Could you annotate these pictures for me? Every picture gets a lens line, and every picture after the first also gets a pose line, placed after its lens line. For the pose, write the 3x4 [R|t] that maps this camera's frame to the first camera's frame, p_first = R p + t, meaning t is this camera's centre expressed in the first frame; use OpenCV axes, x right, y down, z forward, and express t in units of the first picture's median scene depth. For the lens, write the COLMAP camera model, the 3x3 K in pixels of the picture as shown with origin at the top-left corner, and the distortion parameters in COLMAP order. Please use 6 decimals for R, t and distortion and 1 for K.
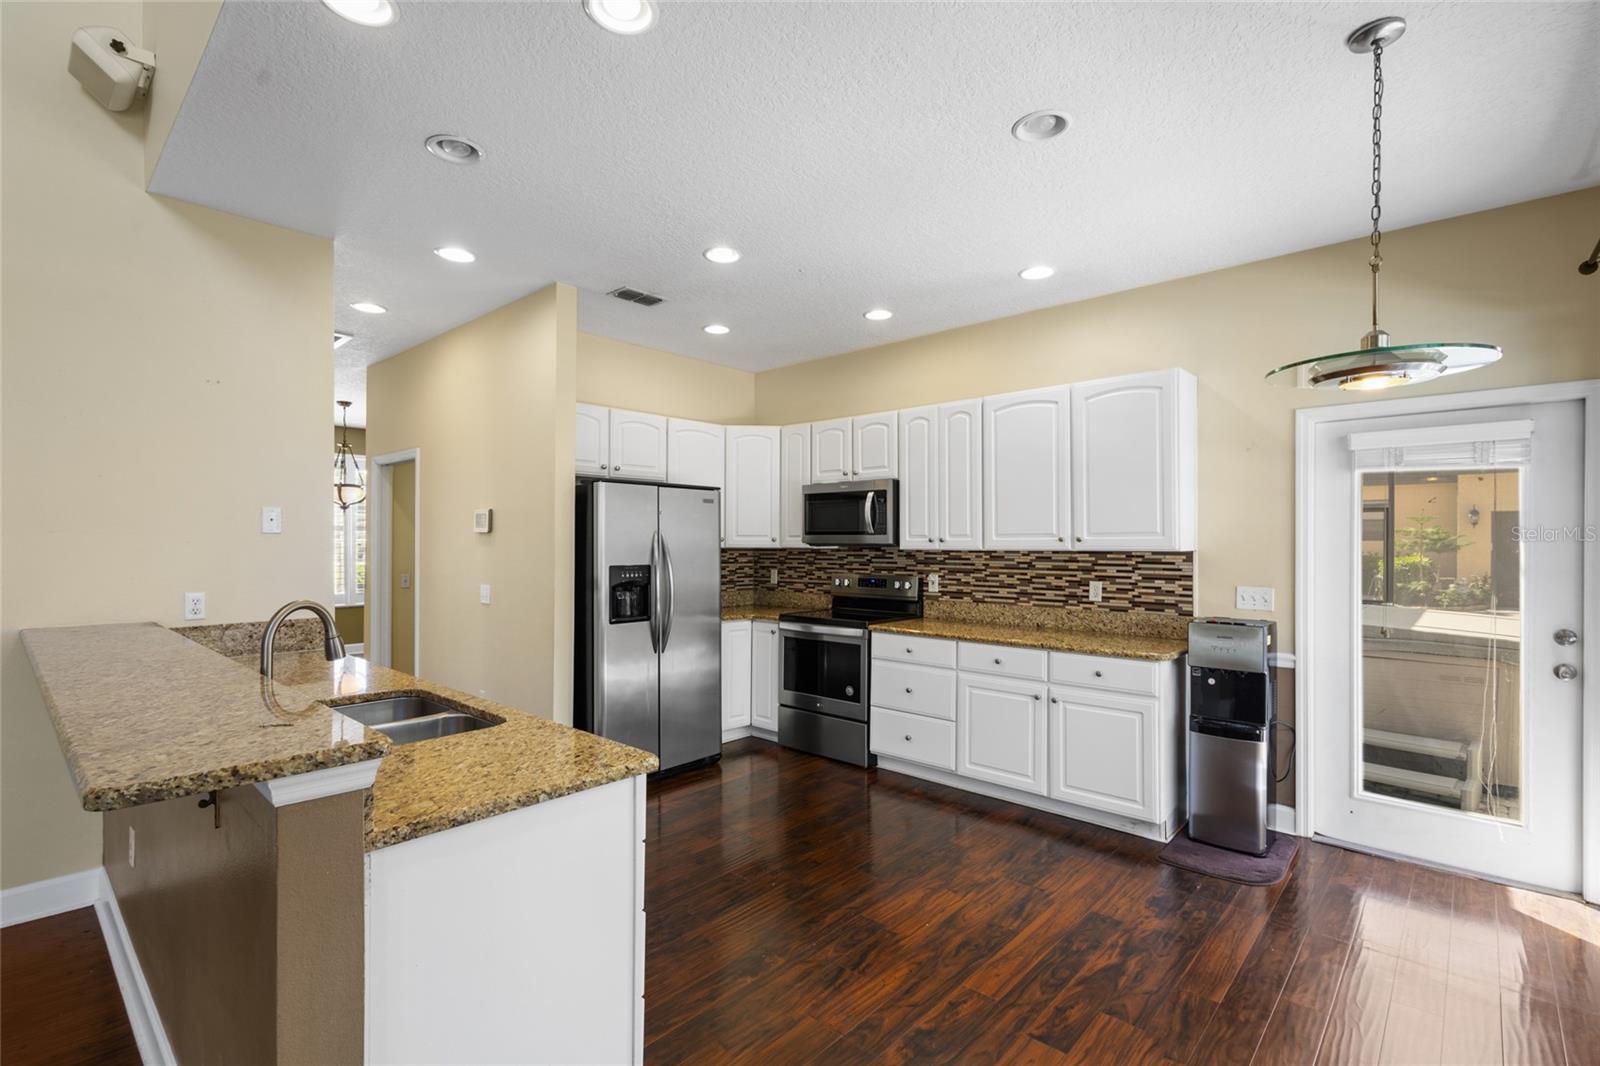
lens RADIAL K [[737.4, 0, 805.0], [0, 737.4, 541.1], [0, 0, 1]] dist [0.012679, -0.003256]
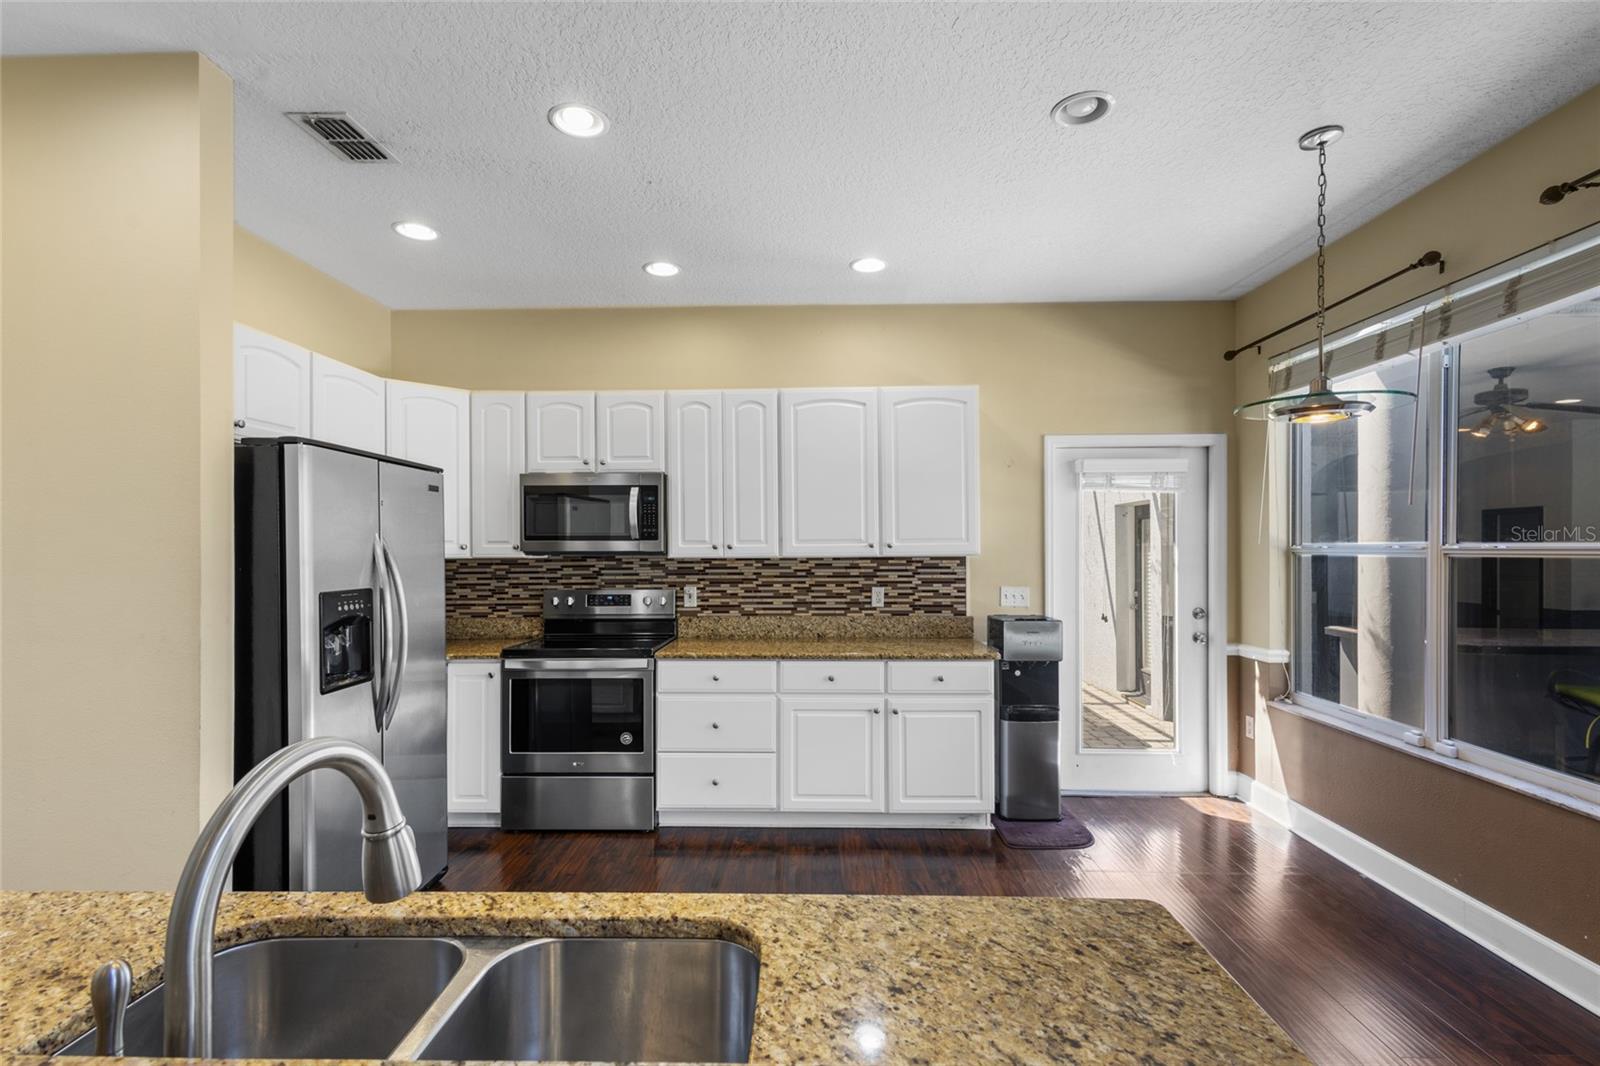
lens RADIAL K [[737.4, 0, 803.2], [0, 737.4, 549.6], [0, 0, 1]] dist [0.012679, -0.003256]
pose [[0.755474, -0.004618, 0.655162, -0.353992], [0.004266, 0.999989, 0.002129, 0.000684], [-0.655164, 0.001186, 0.755485, 0.317796]]
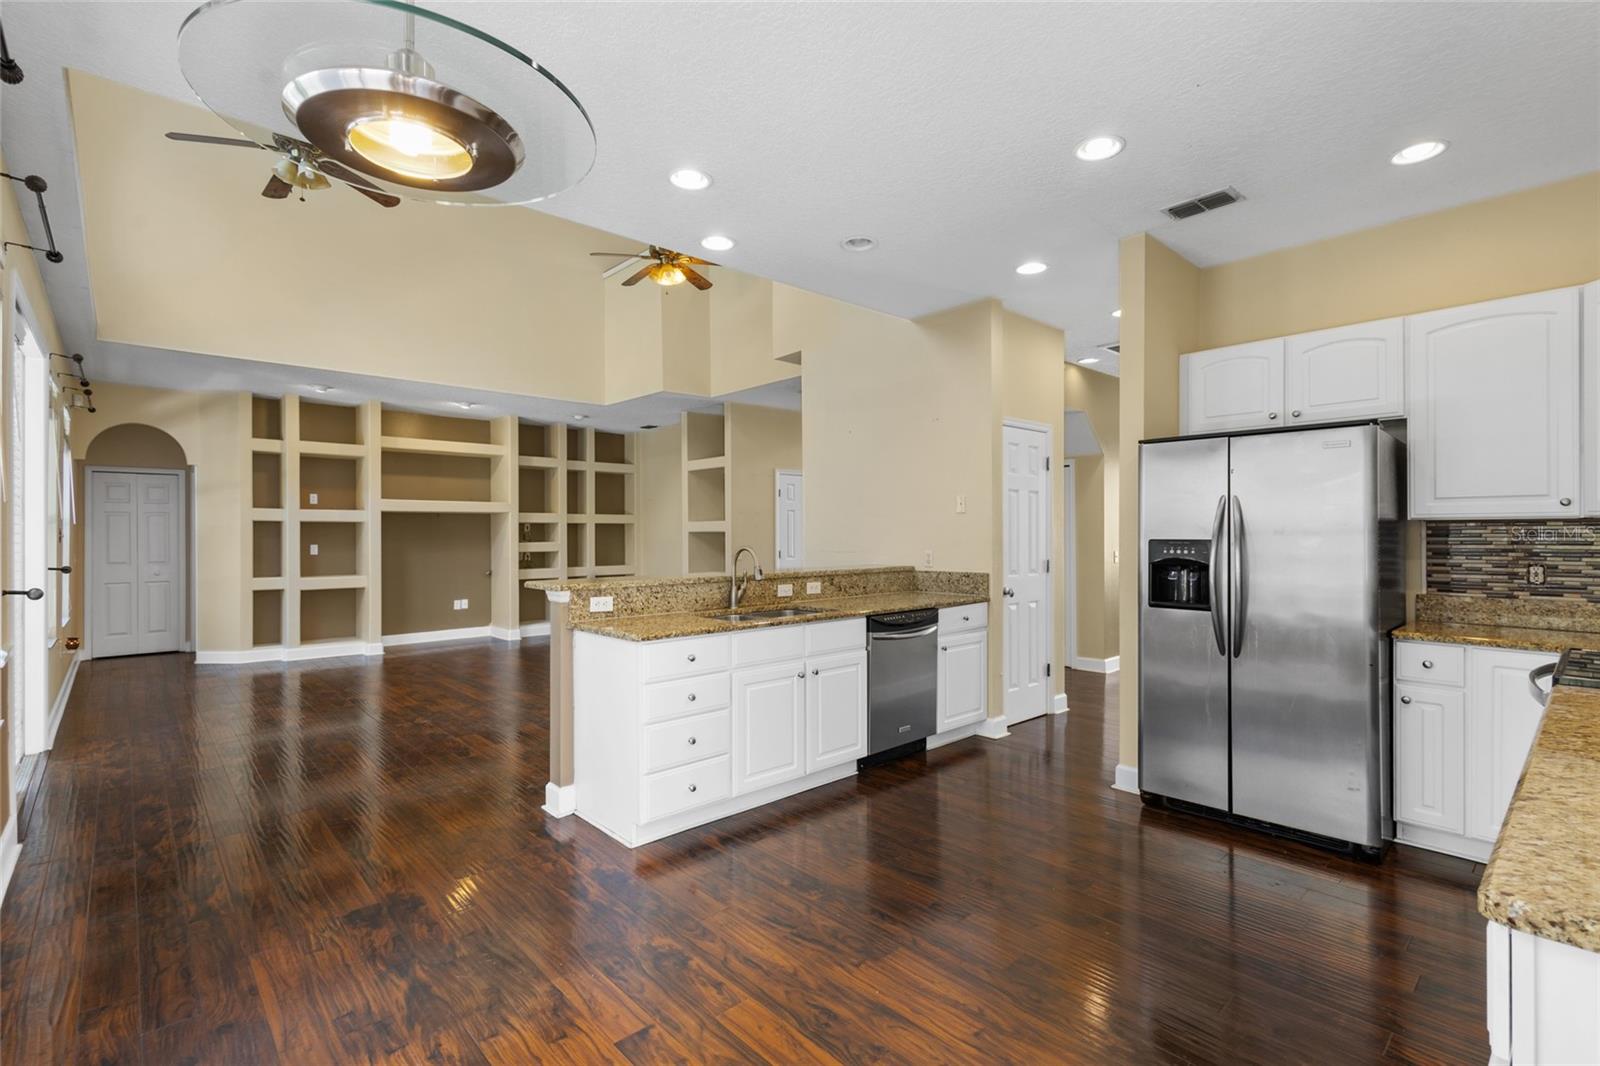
lens RADIAL K [[737.4, 0, 802.4], [0, 737.4, 529.4], [0, 0, 1]] dist [0.012679, -0.003256]
pose [[-0.093364, -0.007918, -0.995601, 0.635507], [0.004619, 0.999954, -0.008386, 0.027051], [0.995621, -0.005382, -0.093323, 0.667466]]
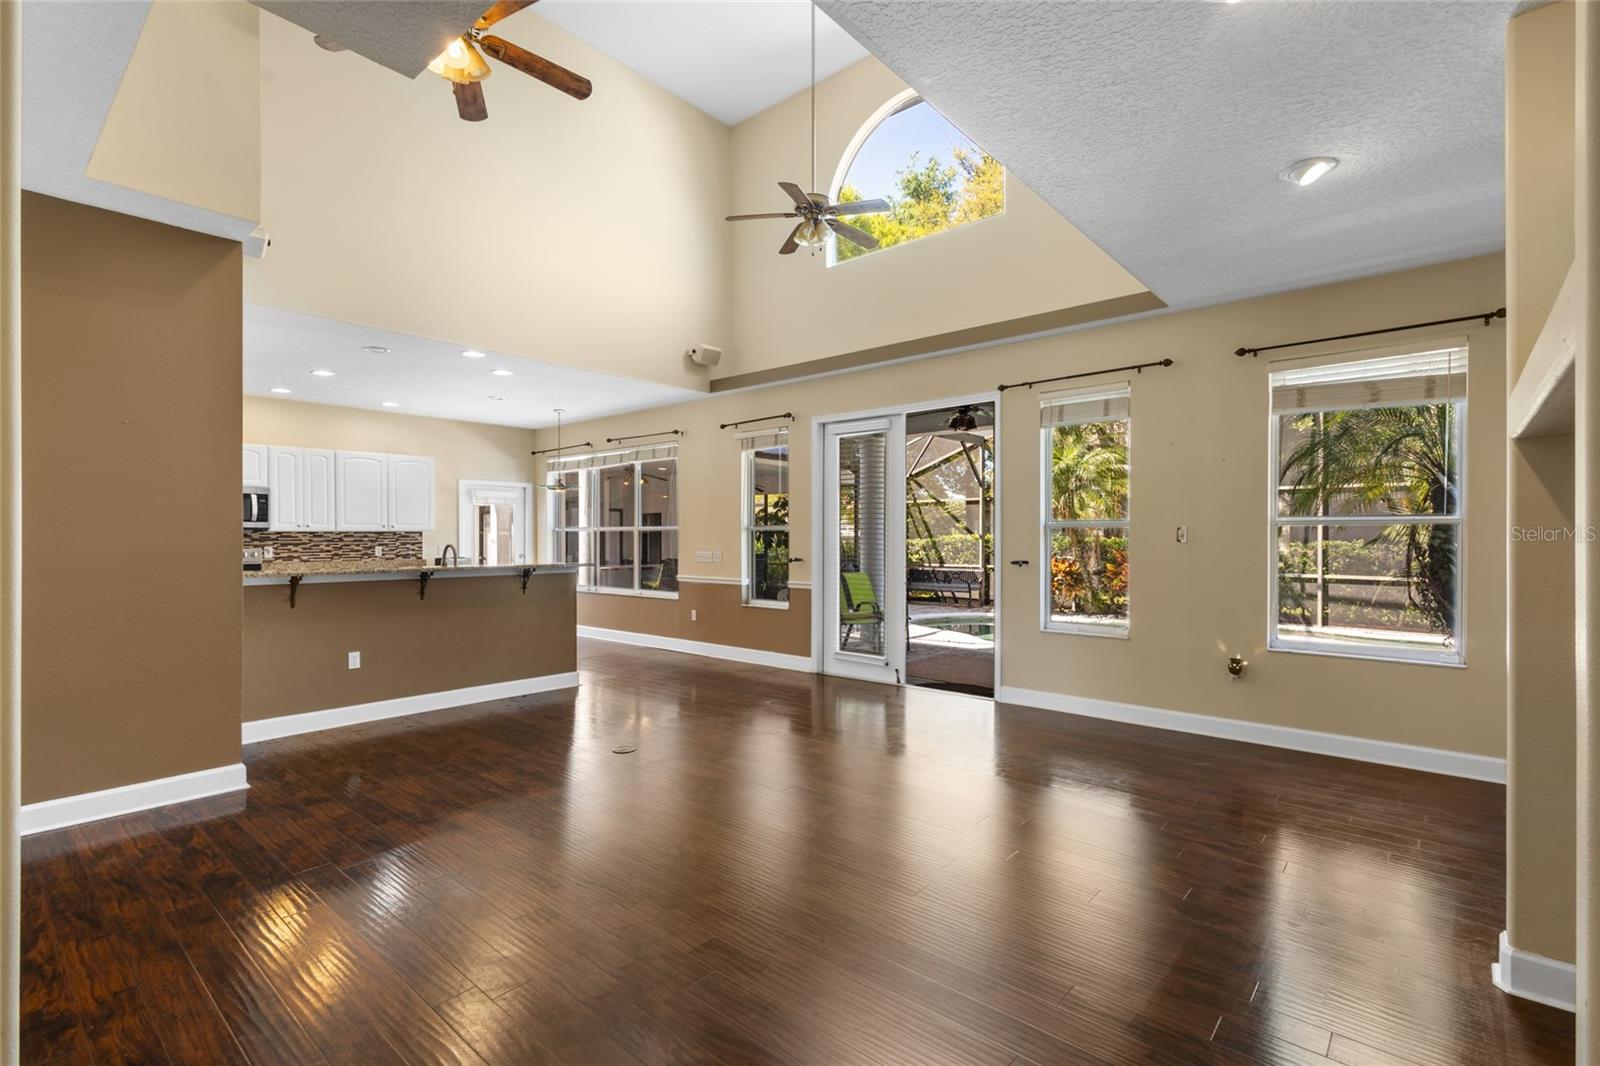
lens RADIAL K [[737.4, 0, 803.7], [0, 737.4, 533.1], [0, 0, 1]] dist [0.012679, -0.003256]
pose [[-0.028259, 0.001704, 0.999599, -1.800976], [0.001492, 0.999998, -0.001663, 0.022997], [-0.999600, 0.001444, -0.028261, -0.152378]]
